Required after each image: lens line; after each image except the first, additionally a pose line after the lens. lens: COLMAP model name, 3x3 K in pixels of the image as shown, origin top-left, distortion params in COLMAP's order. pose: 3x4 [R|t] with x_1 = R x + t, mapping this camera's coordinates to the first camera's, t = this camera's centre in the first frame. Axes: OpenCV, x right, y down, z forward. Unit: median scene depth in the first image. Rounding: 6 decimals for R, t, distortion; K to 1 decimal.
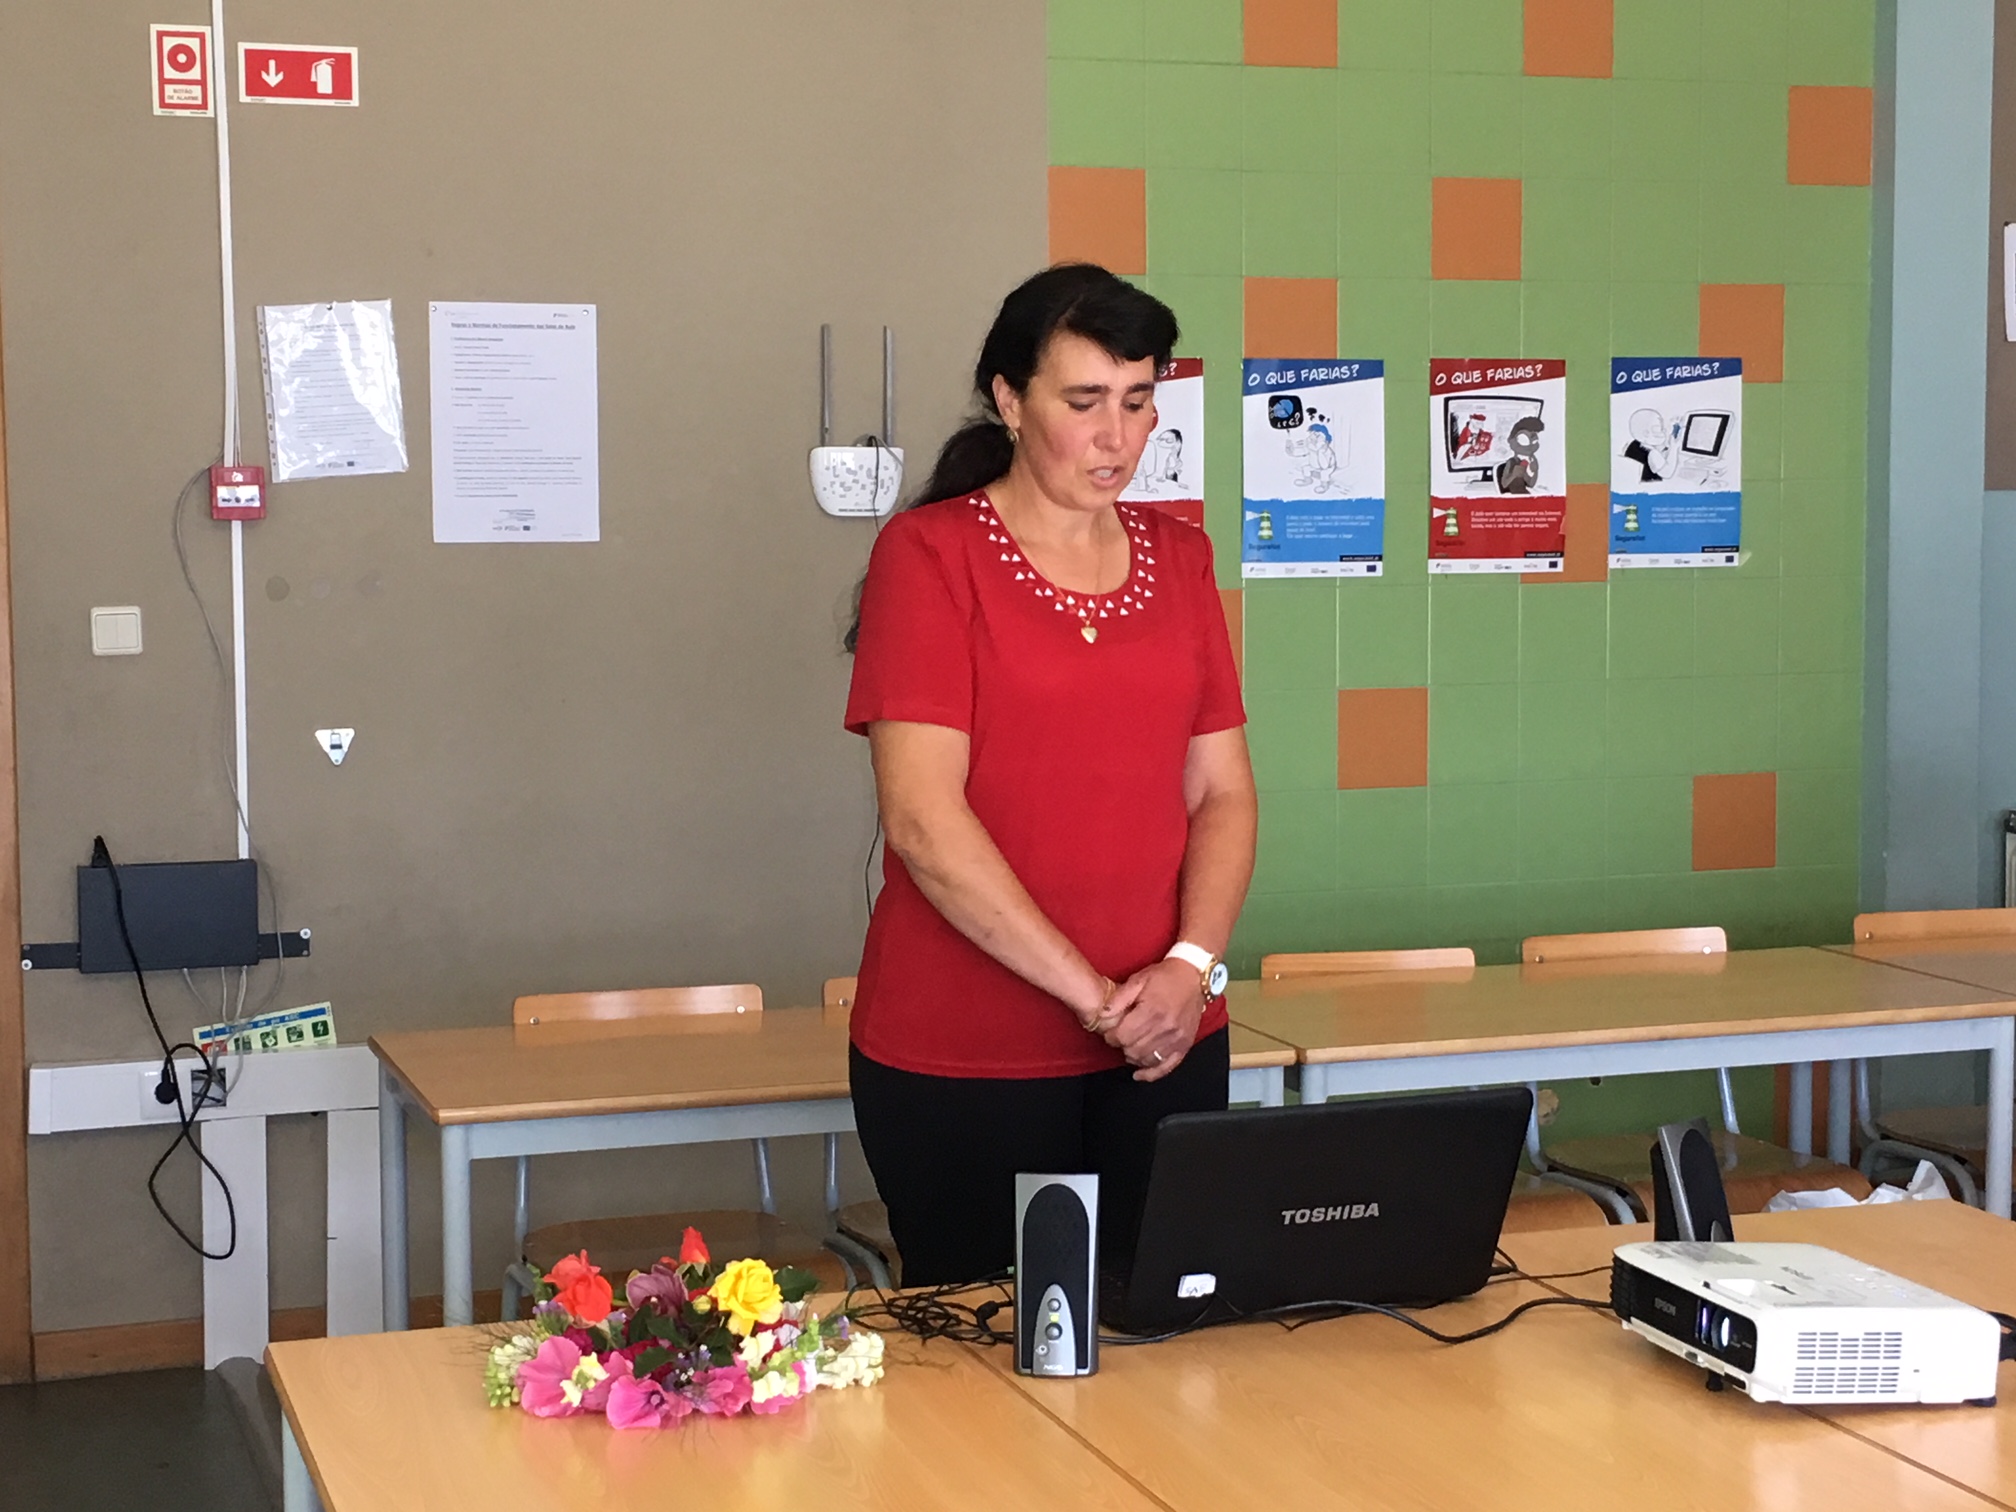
lens RADIAL K [[3260.6, 0, 1010.2], [0, 3260.6, 754.5], [0, 0, 1]] dist [0.068350, 0.000000]
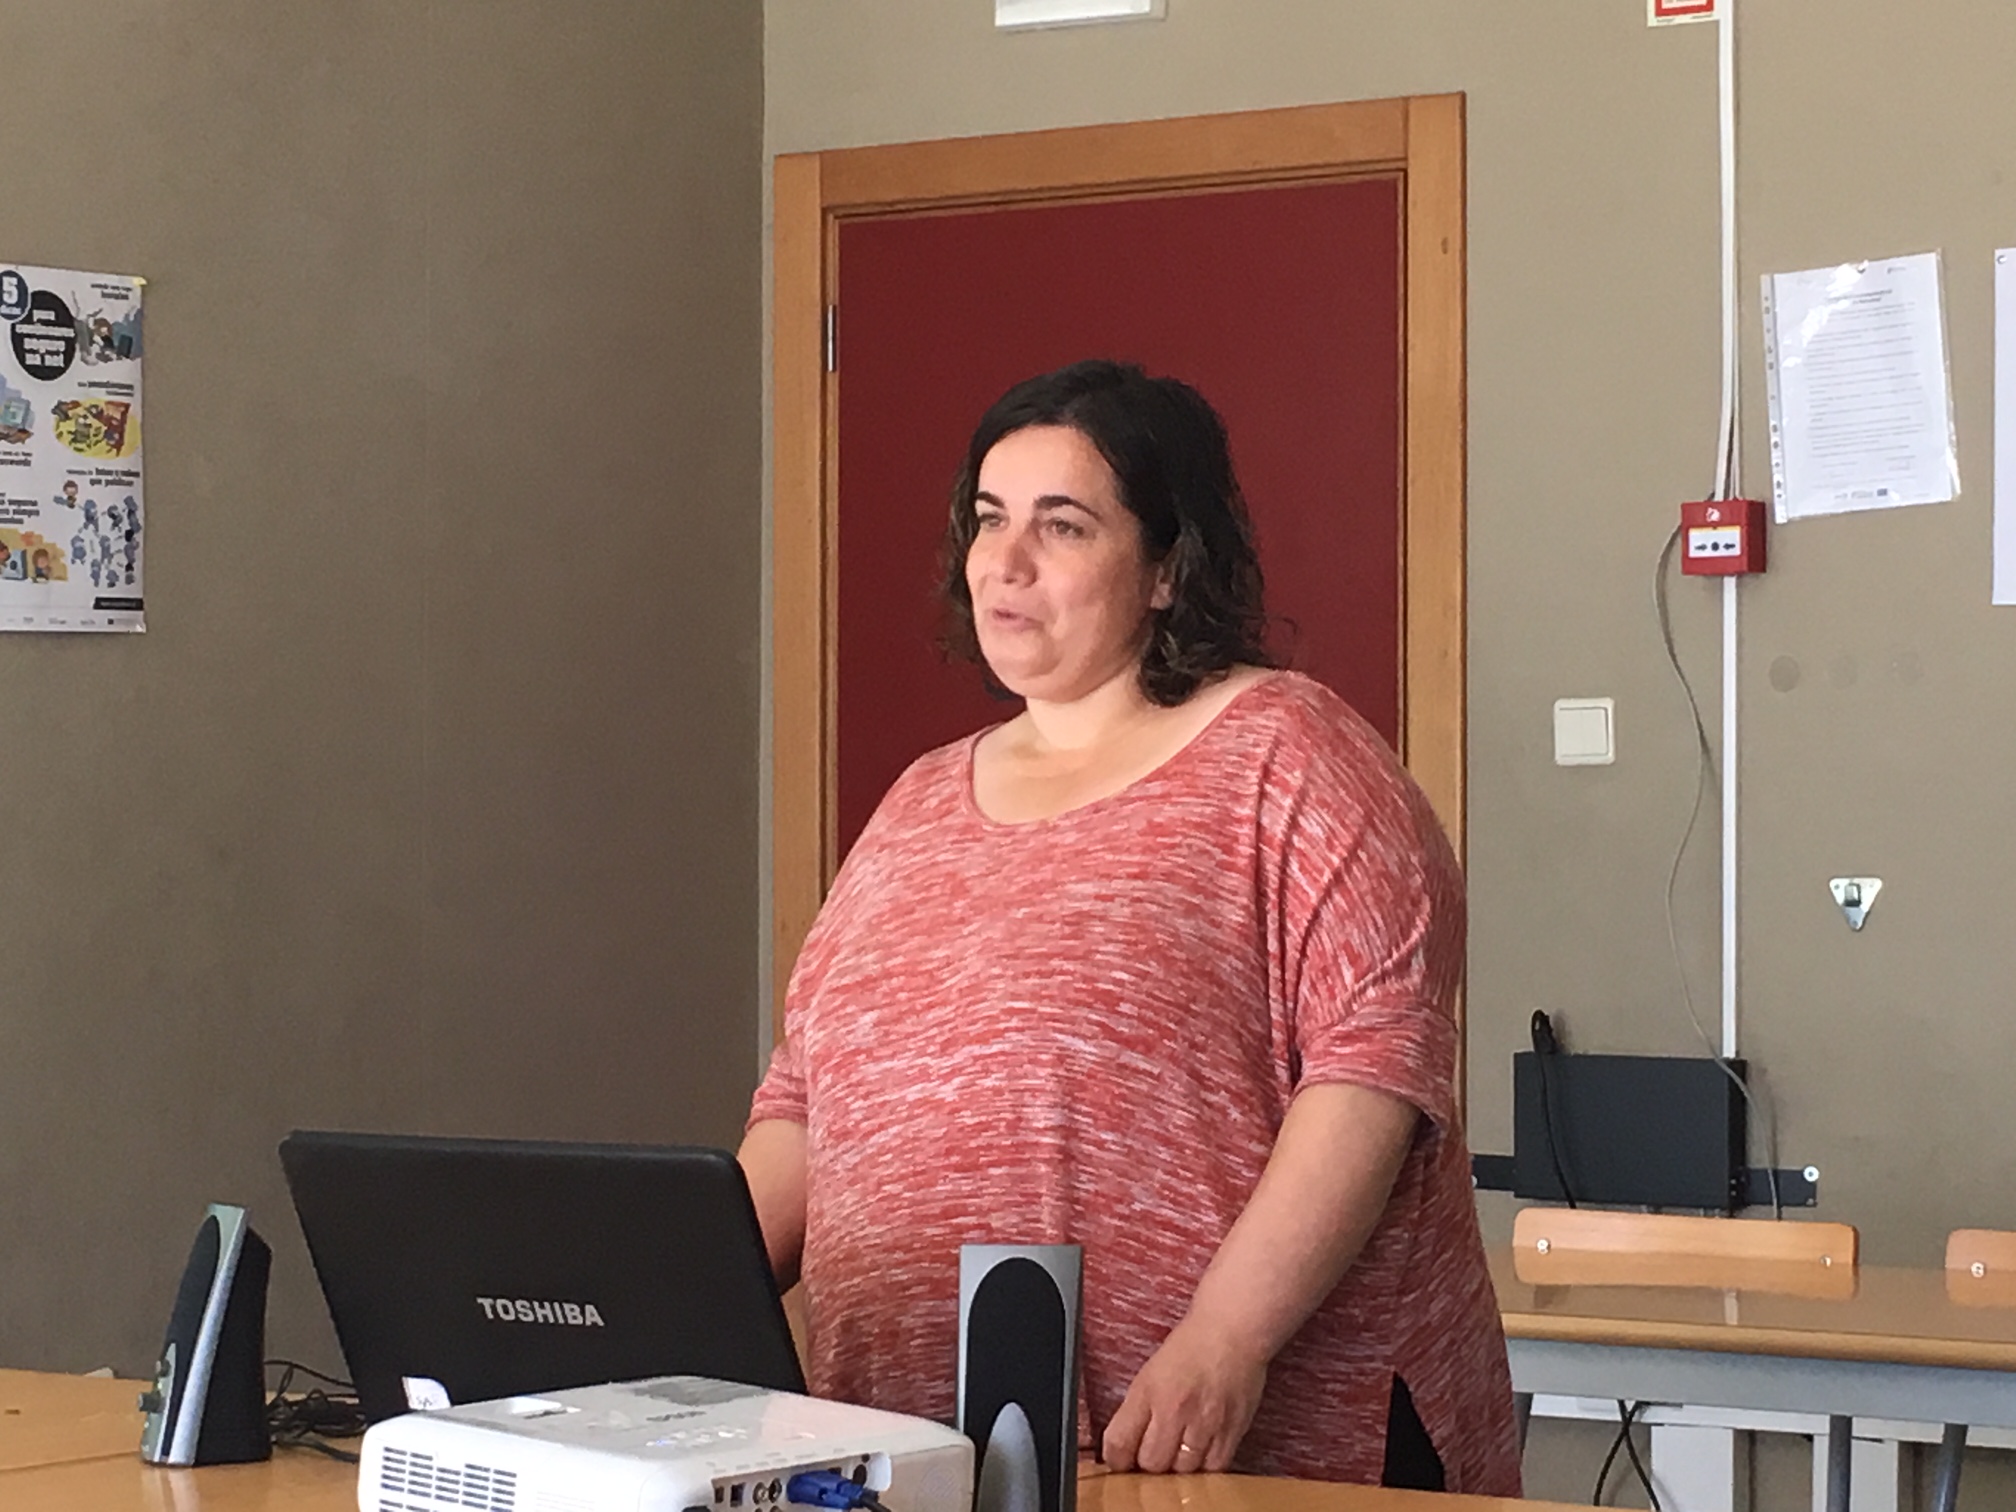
lens RADIAL K [[5002.4, 0, 1004.0], [0, 5002.4, 762.3], [0, 0, 1]] dist [0.033047, 0.000000]
pose [[0.606867, -0.003701, -0.794795, 0.526940], [-0.069088, 0.995958, -0.057390, 0.041239], [0.791795, 0.089739, 0.604158, 0.223315]]
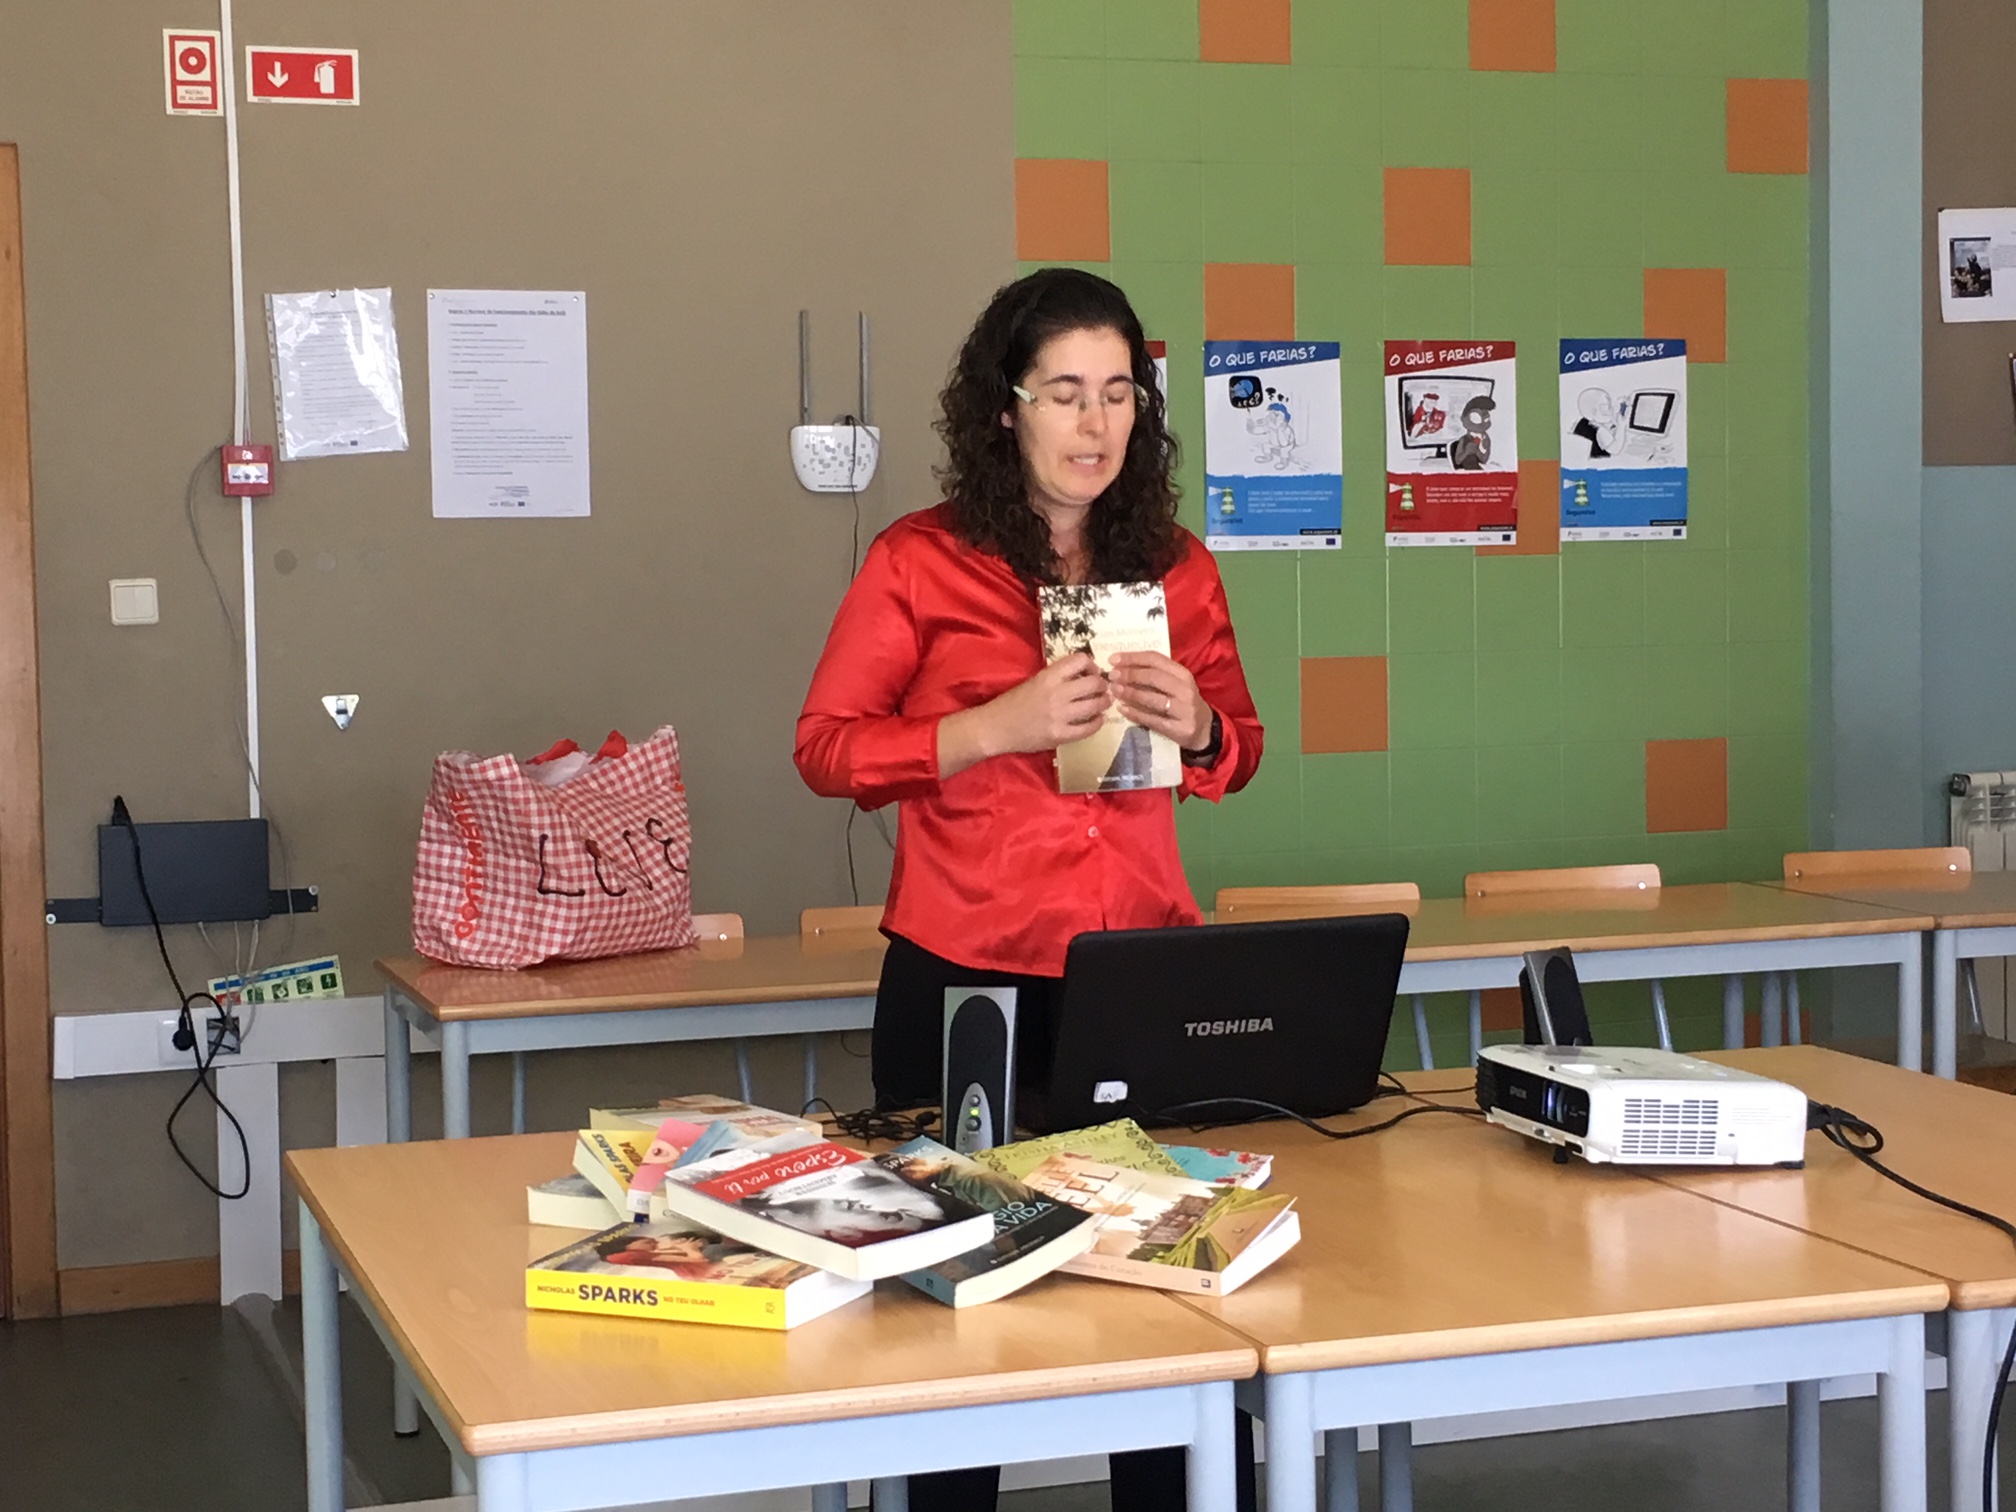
lens RADIAL K [[3353.3, 0, 1008.7], [0, 3353.3, 759.3], [0, 0, 1]] dist [0.069849, 0.000000]
pose [[0.999921, -0.010213, -0.007323, 0.016648], [0.010065, 0.999749, -0.020027, 0.037184], [0.007526, 0.019952, 0.999773, -0.082072]]
